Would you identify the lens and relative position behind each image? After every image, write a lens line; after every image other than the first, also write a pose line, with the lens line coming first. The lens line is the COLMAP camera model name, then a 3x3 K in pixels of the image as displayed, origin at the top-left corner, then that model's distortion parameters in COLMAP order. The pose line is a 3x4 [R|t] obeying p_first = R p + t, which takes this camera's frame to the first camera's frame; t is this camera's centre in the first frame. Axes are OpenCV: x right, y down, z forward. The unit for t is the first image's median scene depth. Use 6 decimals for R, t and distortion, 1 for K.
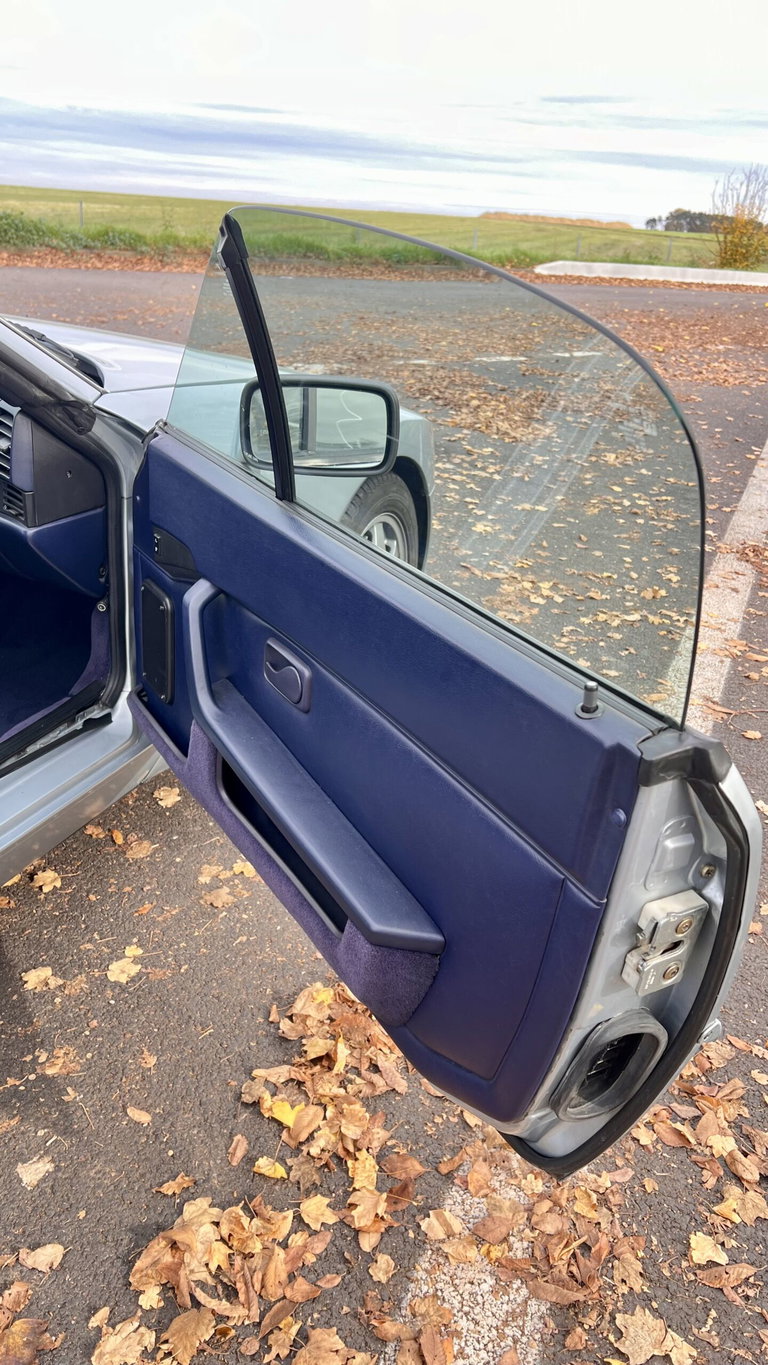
lens RADIAL K [[1032.5, 0, 395.3], [0, 1032.5, 688.7], [0, 0, 1]] dist [0.055410, -0.047981]
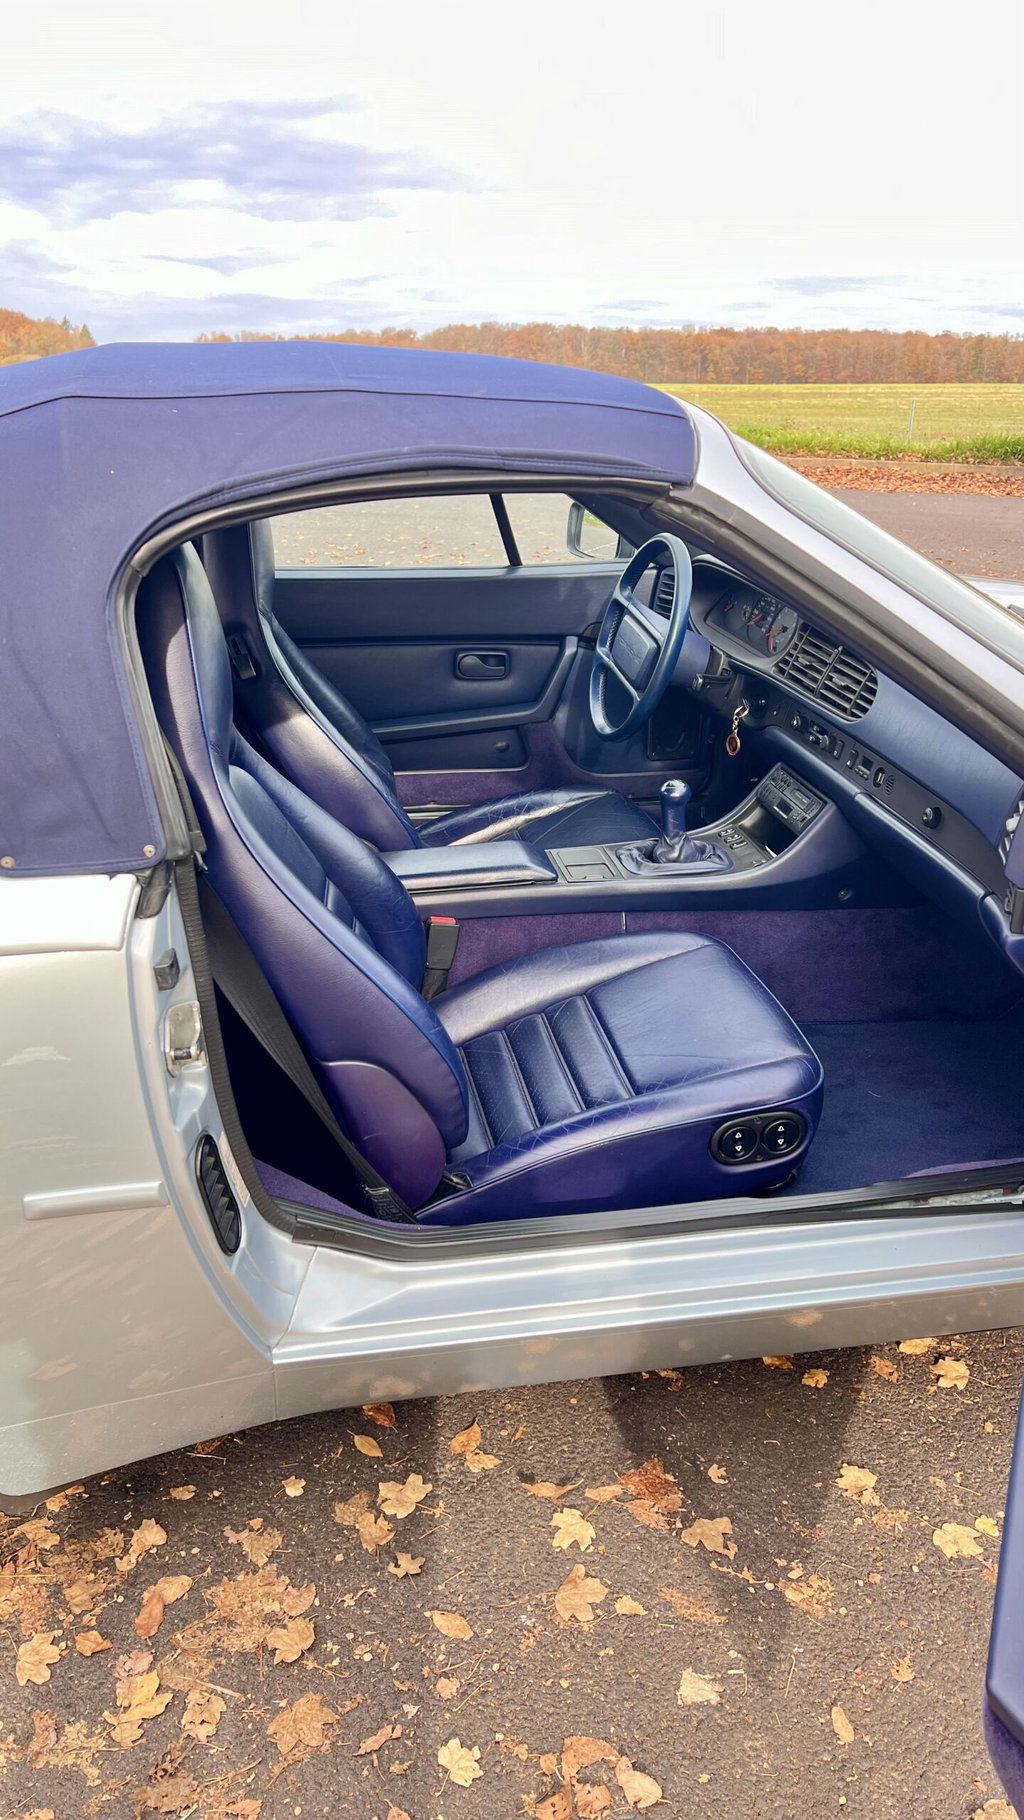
lens RADIAL K [[1376.6, 0, 516.9], [0, 1376.6, 929.6], [0, 0, 1]] dist [0.055410, -0.047981]
pose [[0.560677, 0.258972, -0.786496, 0.221837], [-0.324834, 0.942485, 0.078767, -0.107543], [0.761659, 0.211318, 0.612552, 0.087925]]
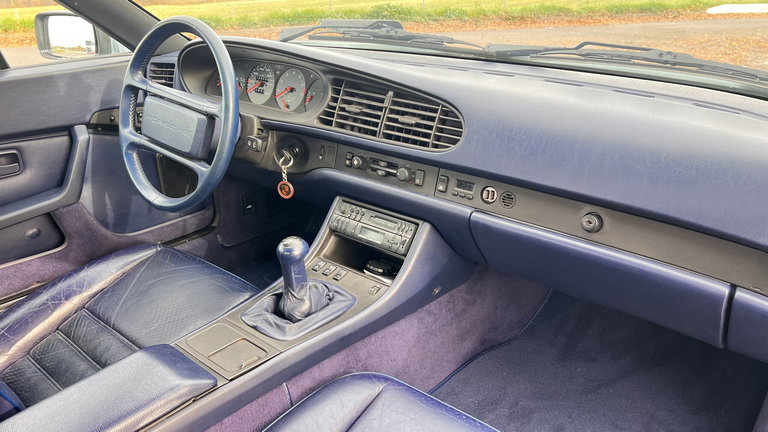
lens RADIAL K [[580.9, 0, 389.7], [0, 580.9, 220.0], [0, 0, 1]] dist [0.055410, -0.047981]
pose [[0.951711, 0.029313, -0.305592, -0.481063], [-0.049554, 0.997046, -0.058688, -0.175445], [0.302969, 0.070997, 0.950352, 0.453386]]
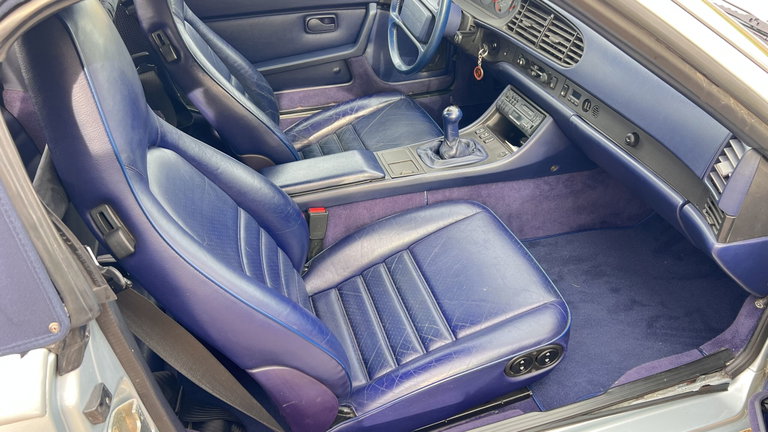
lens RADIAL K [[580.9, 0, 389.2], [0, 580.9, 226.3], [0, 0, 1]] dist [0.055410, -0.047981]
pose [[0.643853, 0.363156, -0.673476, -0.146284], [-0.263005, 0.931598, 0.250906, -0.213465], [0.718527, 0.015581, 0.695324, 0.282118]]
